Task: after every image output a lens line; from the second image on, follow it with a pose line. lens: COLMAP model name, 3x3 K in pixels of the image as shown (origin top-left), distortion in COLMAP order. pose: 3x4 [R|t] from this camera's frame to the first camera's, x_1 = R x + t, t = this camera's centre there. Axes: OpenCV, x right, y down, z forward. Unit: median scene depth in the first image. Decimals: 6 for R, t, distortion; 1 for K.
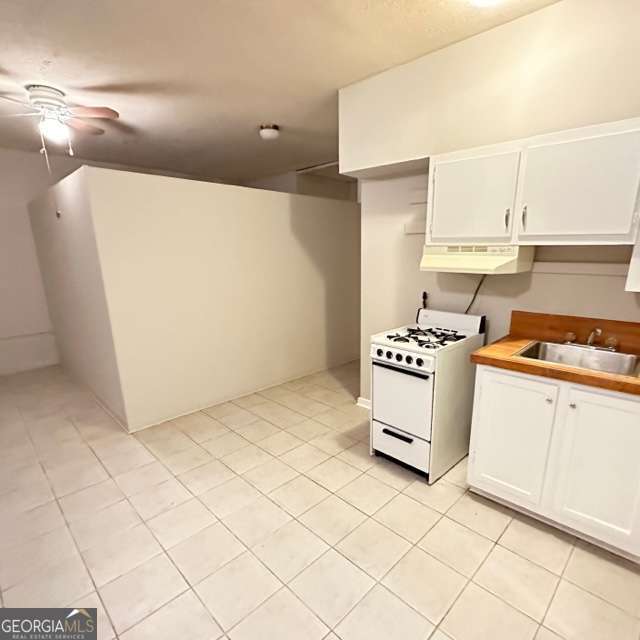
lens RADIAL K [[364.8, 0, 343.7], [0, 364.8, 343.9], [0, 0, 1]] dist [-0.004403, 0.001176]
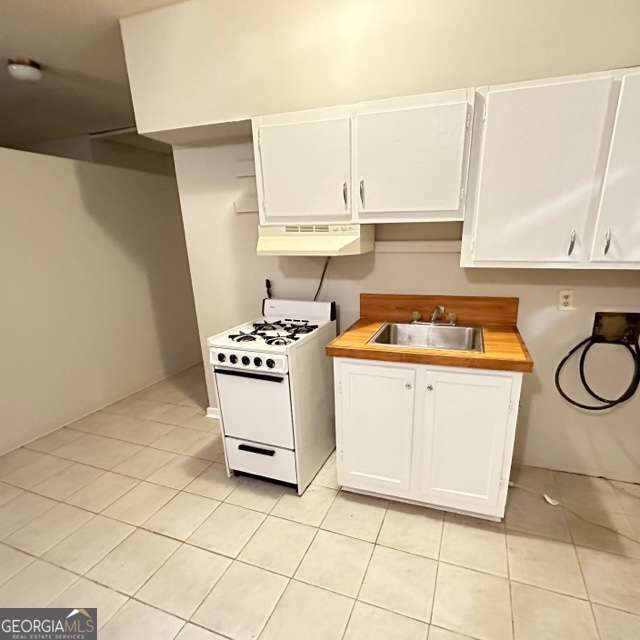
lens RADIAL K [[364.8, 0, 343.7], [0, 364.8, 343.9], [0, 0, 1]] dist [-0.004403, 0.001176]
pose [[0.916796, -0.132179, 0.376846, 0.046136], [0.117331, 0.991143, 0.062198, -0.026064], [-0.381730, -0.012807, 0.924185, 0.135016]]
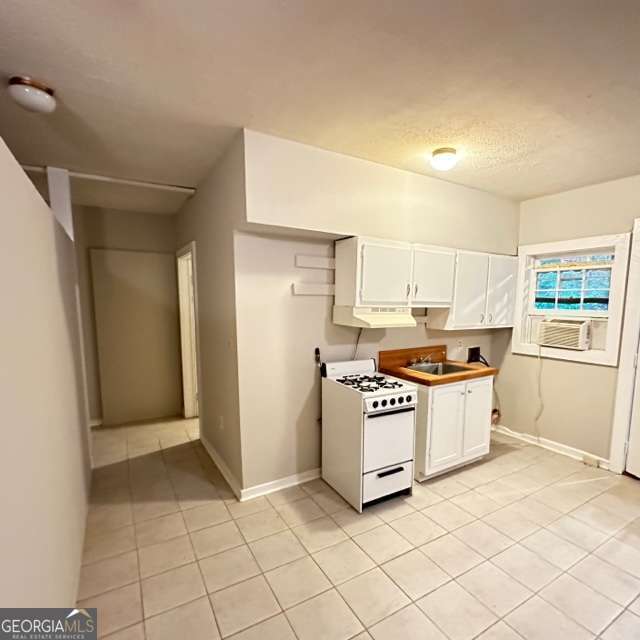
lens RADIAL K [[364.8, 0, 343.7], [0, 364.8, 343.9], [0, 0, 1]] dist [-0.004403, 0.001176]
pose [[0.249689, -0.109189, 0.962150, -0.958046], [0.234920, 0.970769, 0.049203, -0.229263], [-0.939398, 0.213743, 0.268041, 0.770704]]
